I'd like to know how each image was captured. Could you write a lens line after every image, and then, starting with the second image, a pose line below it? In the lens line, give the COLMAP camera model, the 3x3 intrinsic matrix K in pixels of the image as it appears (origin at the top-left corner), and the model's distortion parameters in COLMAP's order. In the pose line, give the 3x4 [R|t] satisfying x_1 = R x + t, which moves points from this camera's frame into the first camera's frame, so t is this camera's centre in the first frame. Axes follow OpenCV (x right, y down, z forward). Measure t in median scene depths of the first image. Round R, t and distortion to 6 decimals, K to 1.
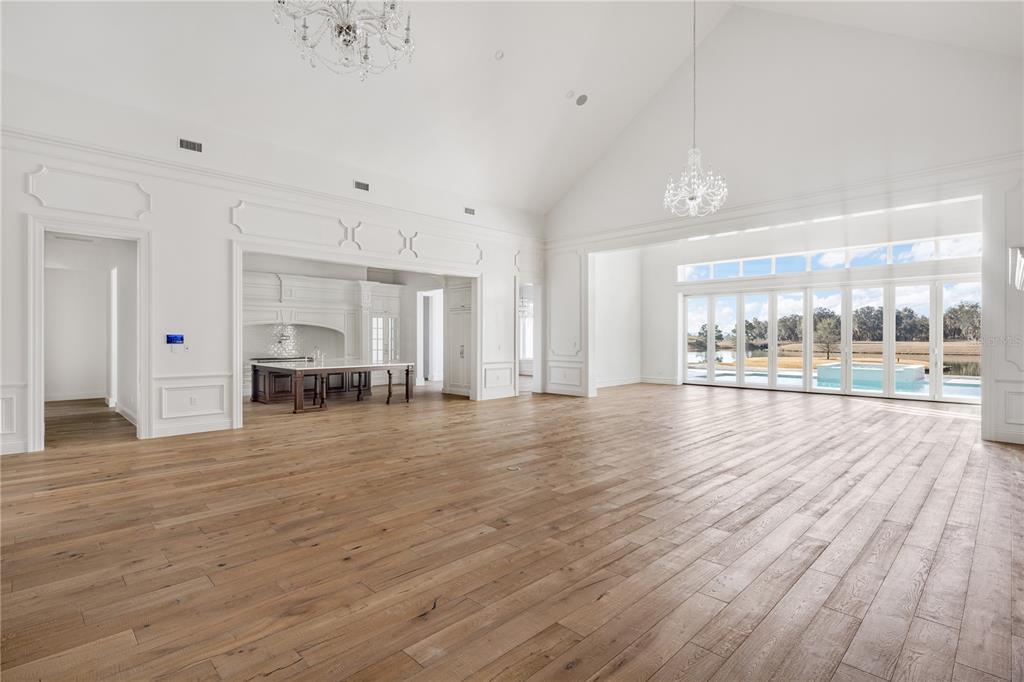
lens RADIAL K [[498.5, 0, 512.9], [0, 498.5, 340.1], [0, 0, 1]] dist [0.001833, -0.003295]
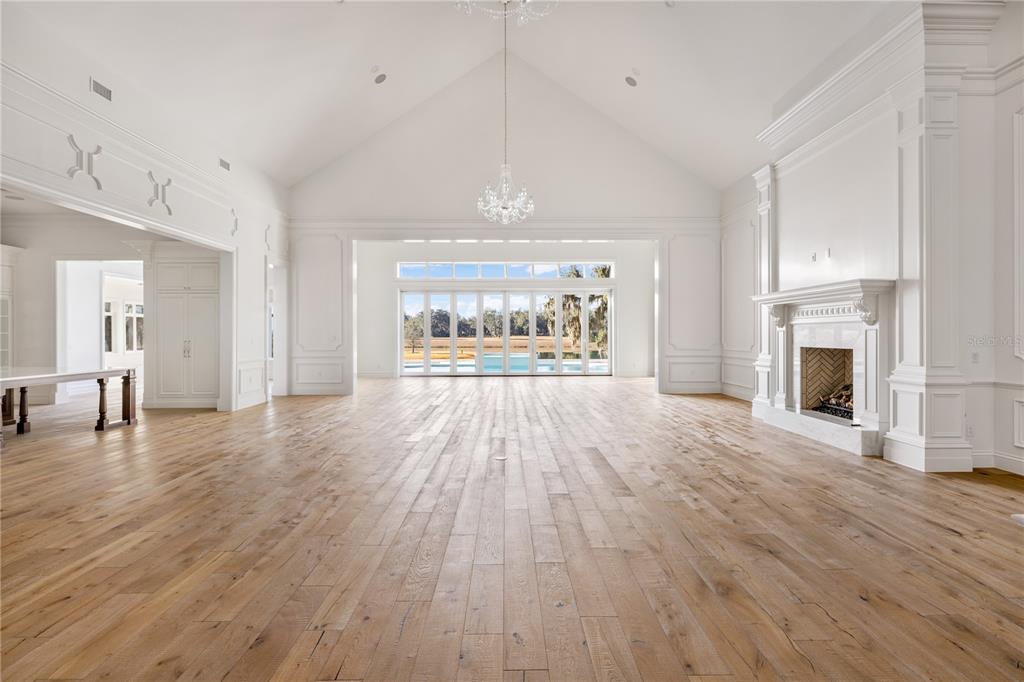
lens RADIAL K [[498.5, 0, 517.4], [0, 498.5, 336.7], [0, 0, 1]] dist [0.001833, -0.003295]
pose [[0.684156, -0.006153, 0.729309, -0.297288], [0.008674, 0.999962, 0.000299, 0.008300], [-0.729284, 0.006121, 0.684184, 0.128873]]
